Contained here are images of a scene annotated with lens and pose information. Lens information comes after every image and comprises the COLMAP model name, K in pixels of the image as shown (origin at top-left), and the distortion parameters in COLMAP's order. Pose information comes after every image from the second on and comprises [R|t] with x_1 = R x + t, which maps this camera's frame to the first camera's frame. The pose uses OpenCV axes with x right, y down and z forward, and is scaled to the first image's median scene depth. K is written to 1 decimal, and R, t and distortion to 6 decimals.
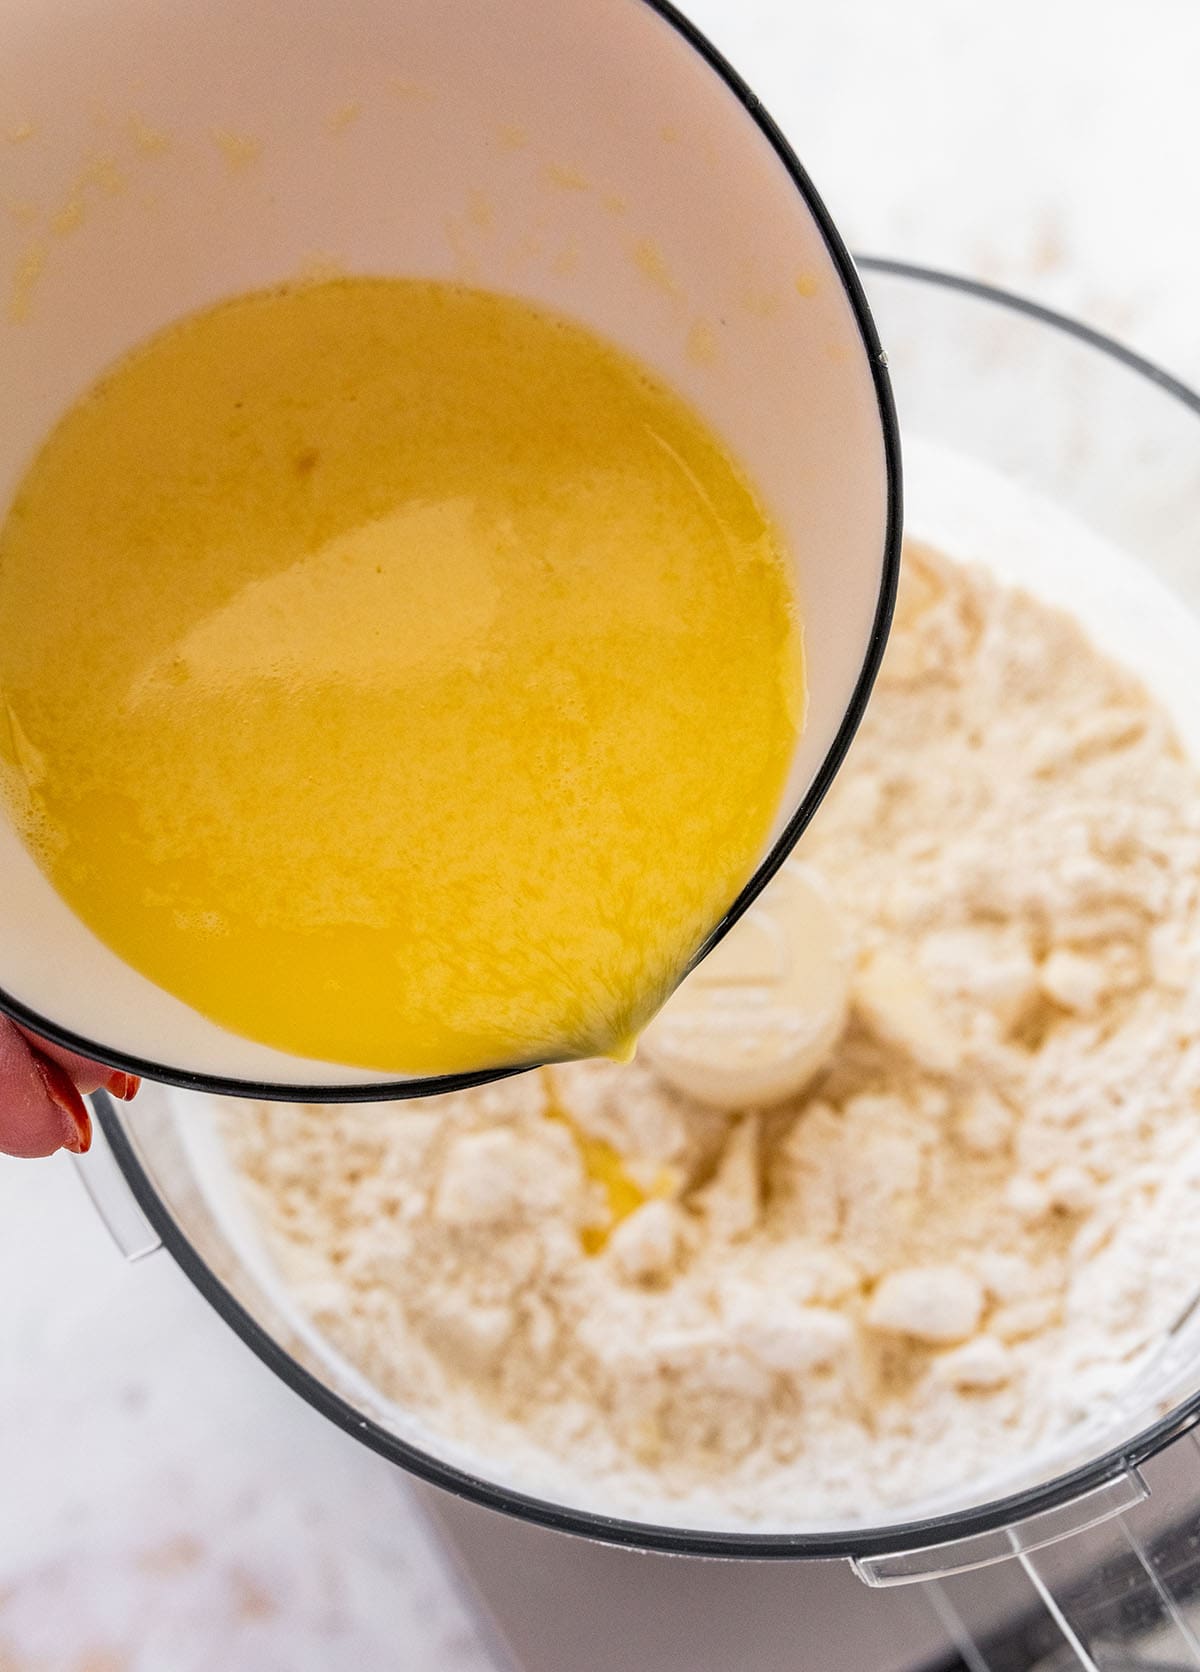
lens RADIAL K [[1931.0, 0, 524.5], [0, 1931.0, 835.4], [0, 0, 1]] dist [-0.017604, -0.035335]
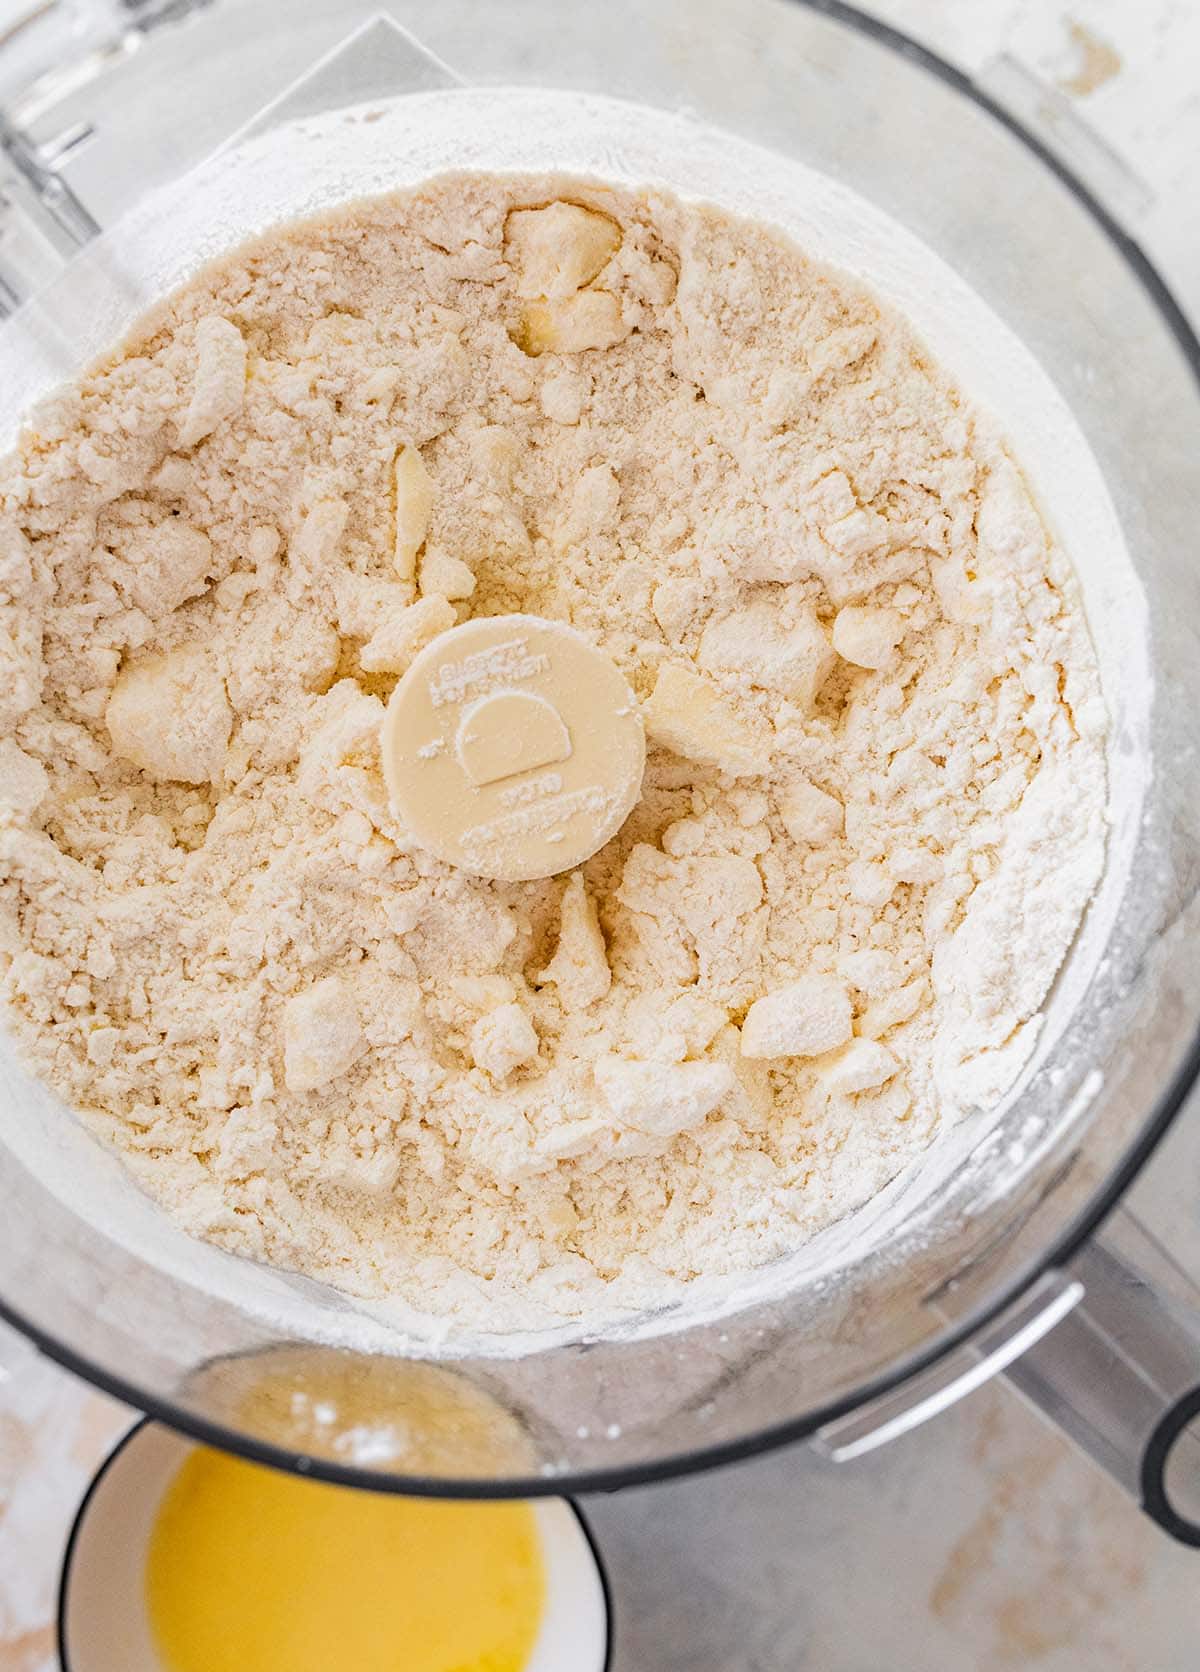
lens RADIAL K [[1931.0, 0, 524.5], [0, 1931.0, 835.4], [0, 0, 1]] dist [-0.017604, -0.035335]
pose [[0.950870, -0.303971, 0.058717, 0.046164], [0.265965, 0.899126, 0.347614, -0.213993], [-0.158459, -0.314919, 0.935797, 0.127426]]
